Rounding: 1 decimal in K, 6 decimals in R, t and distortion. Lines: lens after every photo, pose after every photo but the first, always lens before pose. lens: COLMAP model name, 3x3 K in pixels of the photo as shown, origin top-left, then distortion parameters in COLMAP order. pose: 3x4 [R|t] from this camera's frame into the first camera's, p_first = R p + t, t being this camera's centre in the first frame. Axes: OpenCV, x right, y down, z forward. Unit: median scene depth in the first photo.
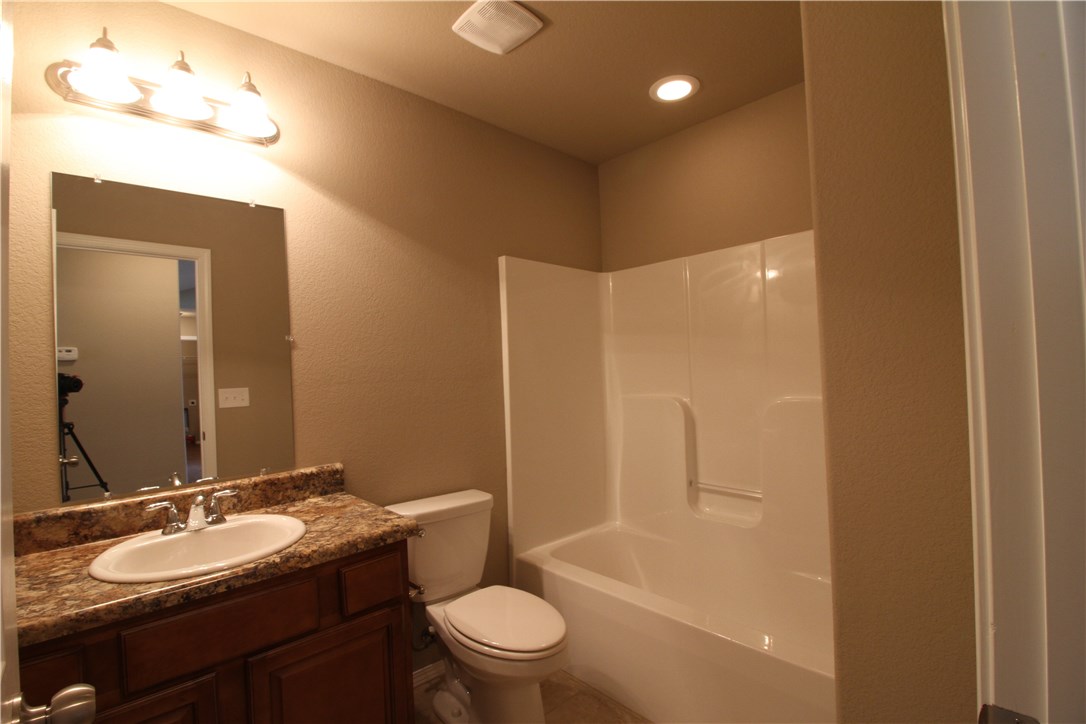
lens RADIAL K [[502.4, 0, 535.1], [0, 502.4, 363.0], [0, 0, 1]] dist [-0.000701, -0.011617]
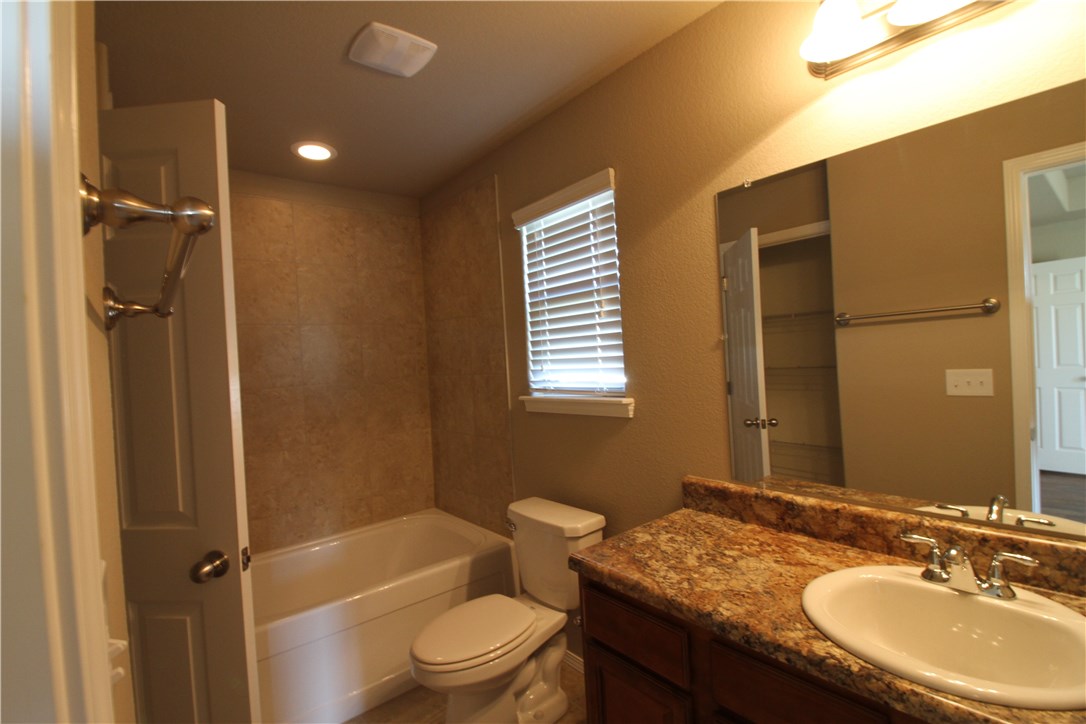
lens RADIAL K [[502.4, 0, 535.1], [0, 502.4, 363.0], [0, 0, 1]] dist [-0.000701, -0.011617]
pose [[-0.043487, 0.052151, -0.997692, 0.160958], [0.063692, 0.996750, 0.049325, -0.082500], [0.997022, -0.061400, -0.046667, 0.613333]]
